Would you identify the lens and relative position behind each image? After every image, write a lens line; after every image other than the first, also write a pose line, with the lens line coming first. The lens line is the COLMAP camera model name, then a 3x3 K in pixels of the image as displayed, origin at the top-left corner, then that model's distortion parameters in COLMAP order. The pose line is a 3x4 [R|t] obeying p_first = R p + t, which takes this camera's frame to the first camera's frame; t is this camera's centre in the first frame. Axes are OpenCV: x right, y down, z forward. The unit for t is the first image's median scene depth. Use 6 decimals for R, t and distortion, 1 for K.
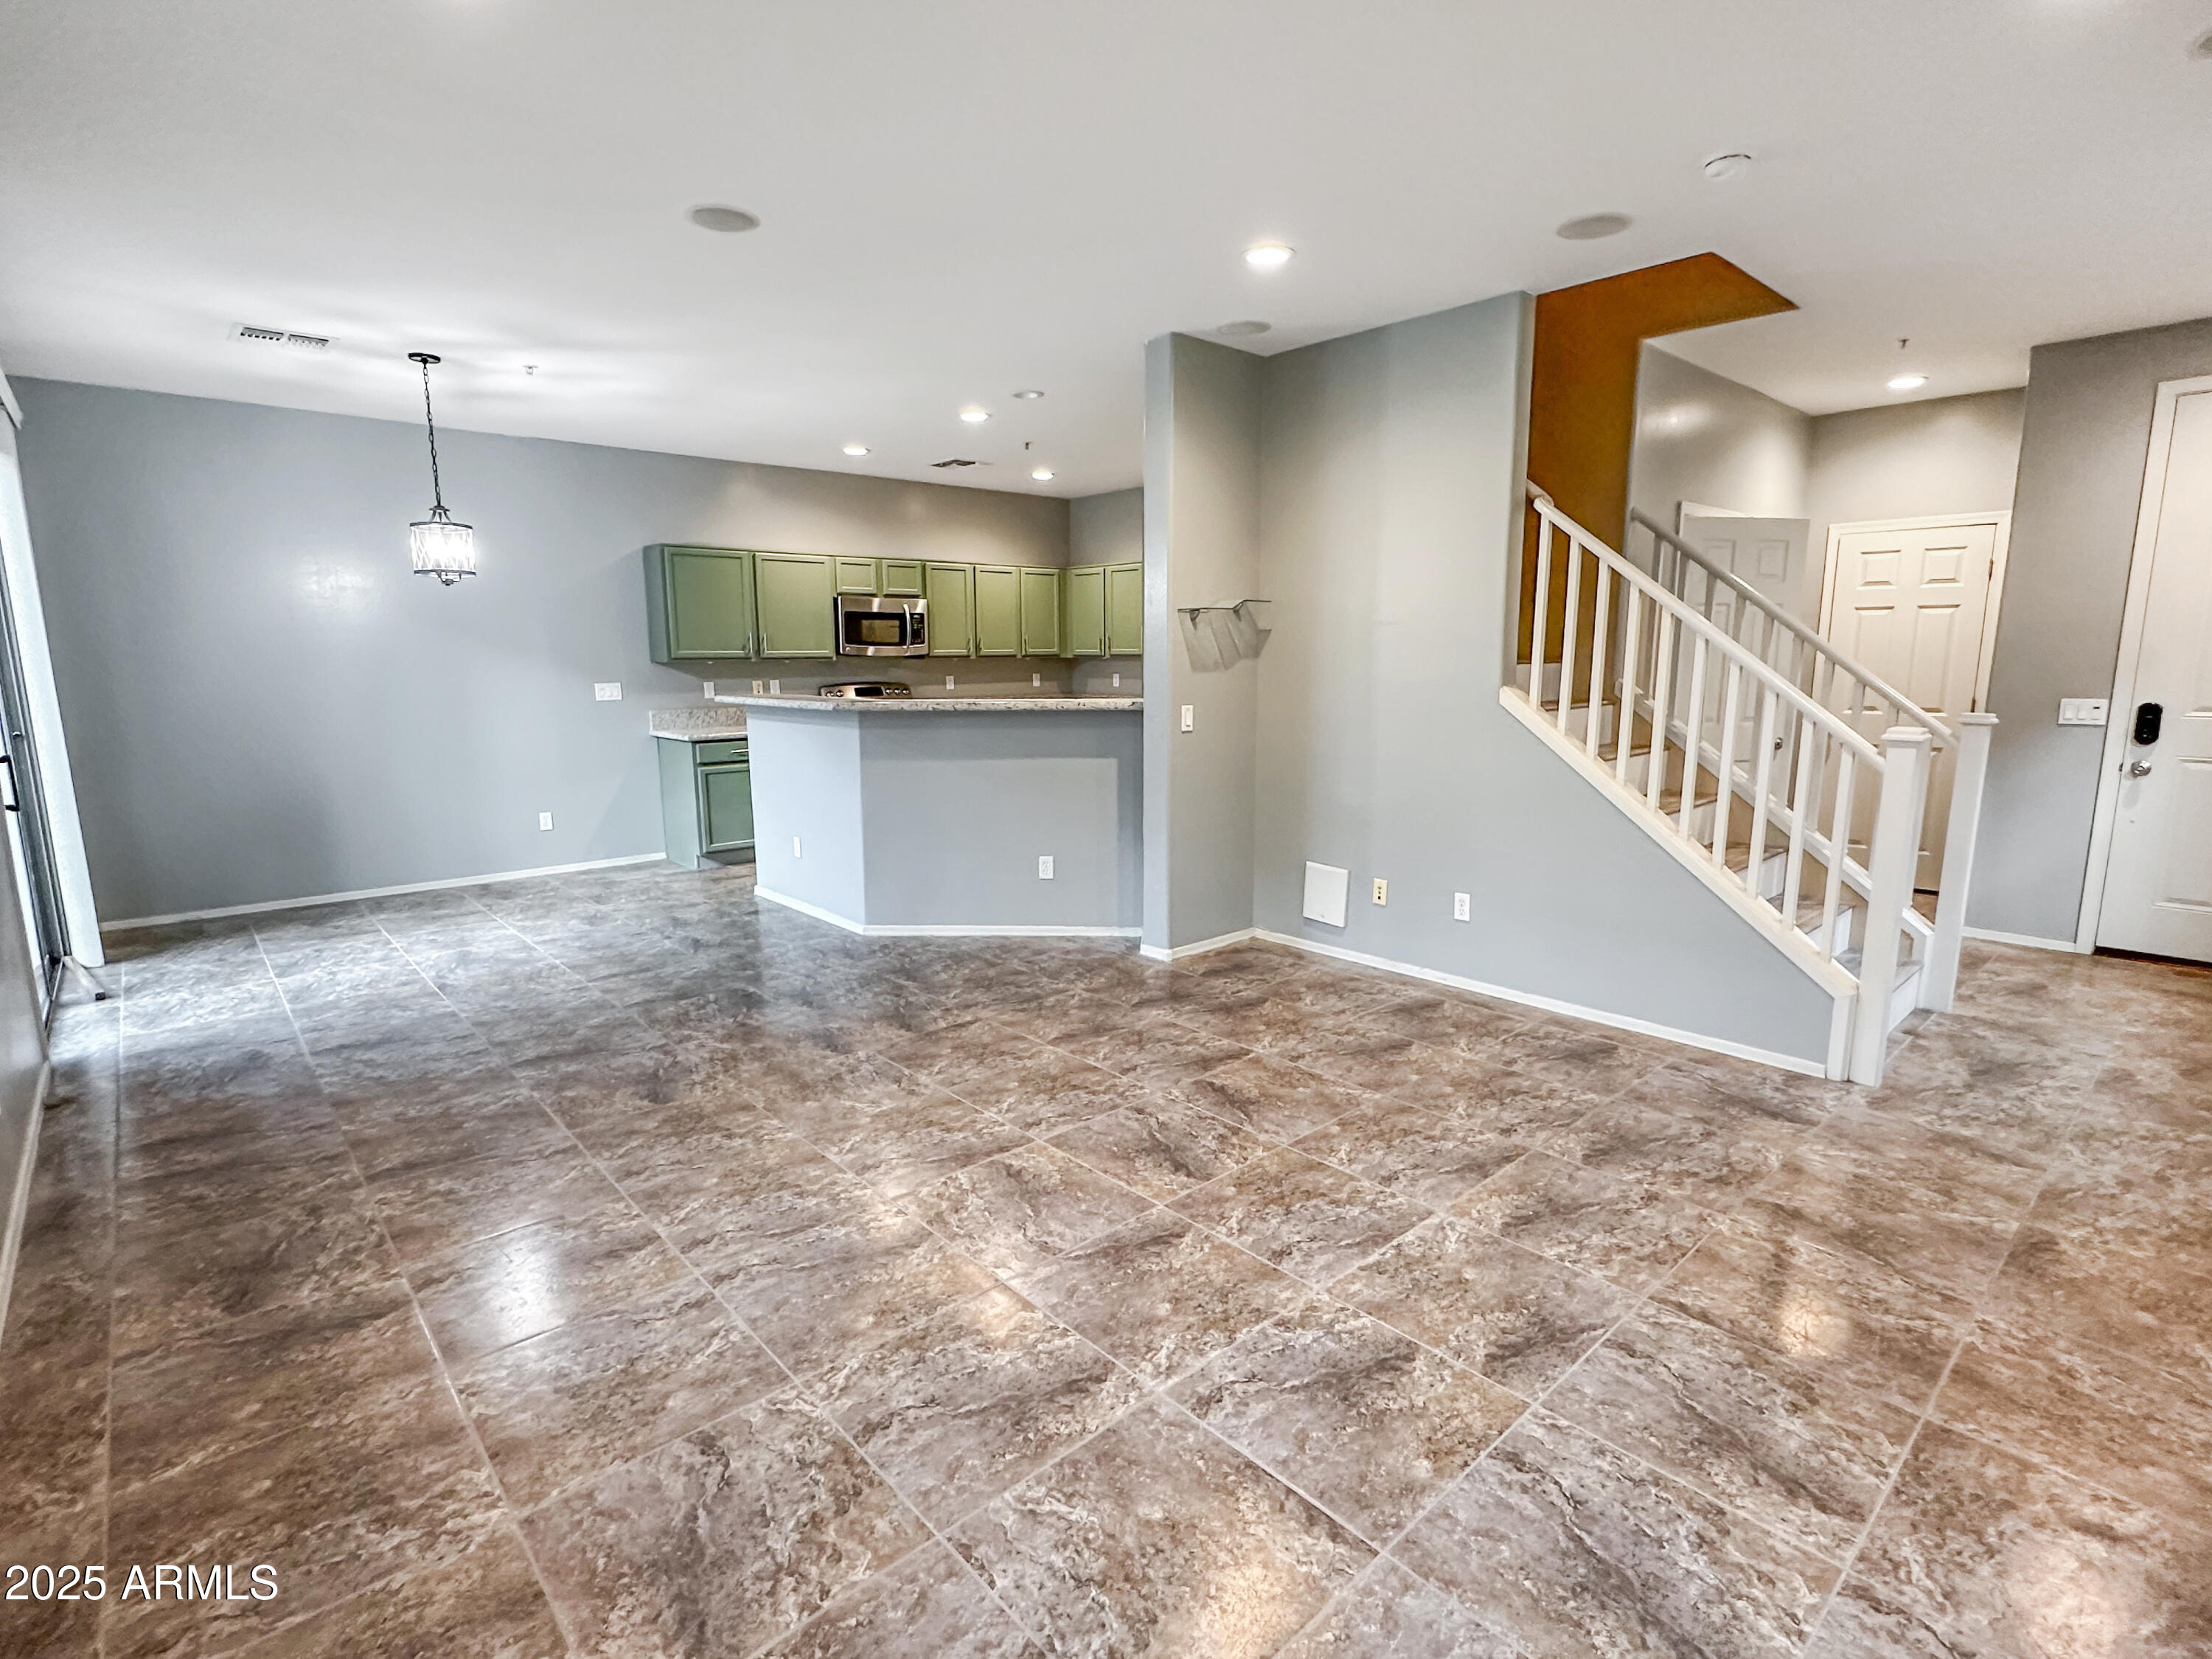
lens RADIAL K [[1089.5, 0, 1102.6], [0, 1089.5, 831.4], [0, 0, 1]] dist [-0.001106, 0.000011]
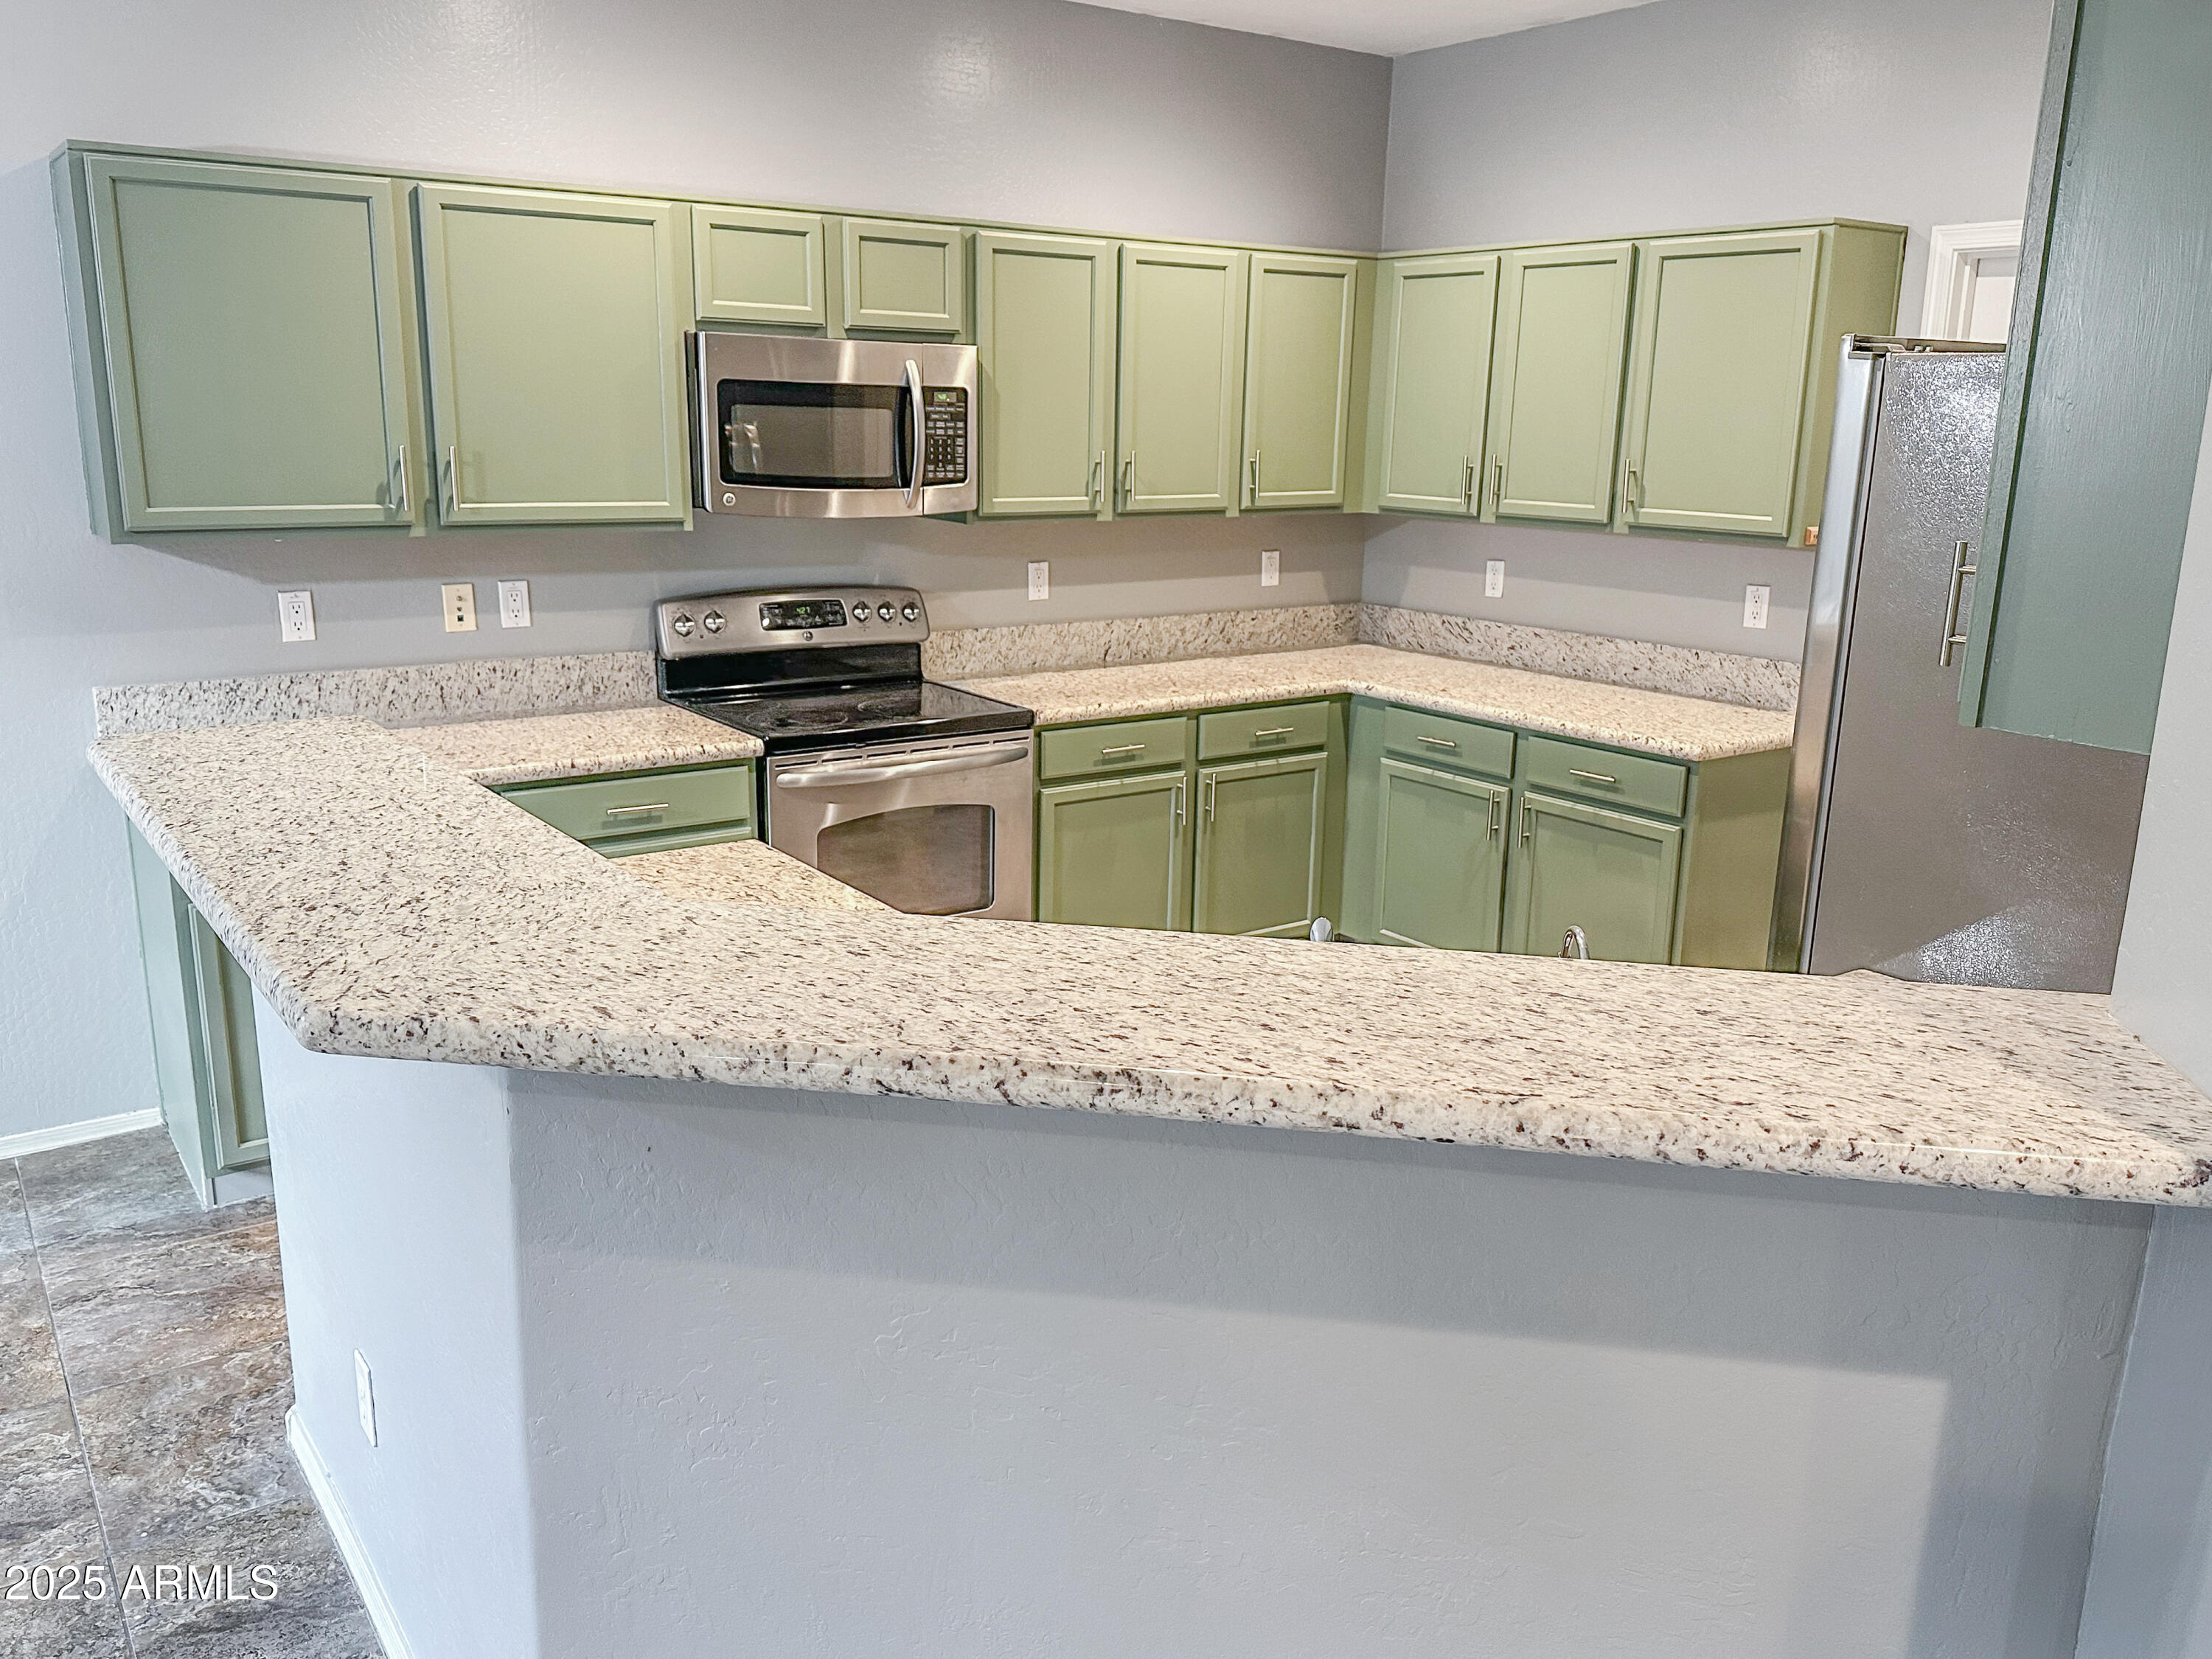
lens RADIAL K [[1735.1, 0, 1110.2], [0, 1735.1, 833.0], [0, 0, 1]] dist [0.064642, 0.000805]
pose [[0.994451, 0.046420, -0.094407, -0.063510], [-0.039639, 0.996582, 0.072477, -0.104501], [0.097449, -0.068333, 0.992892, 0.463312]]
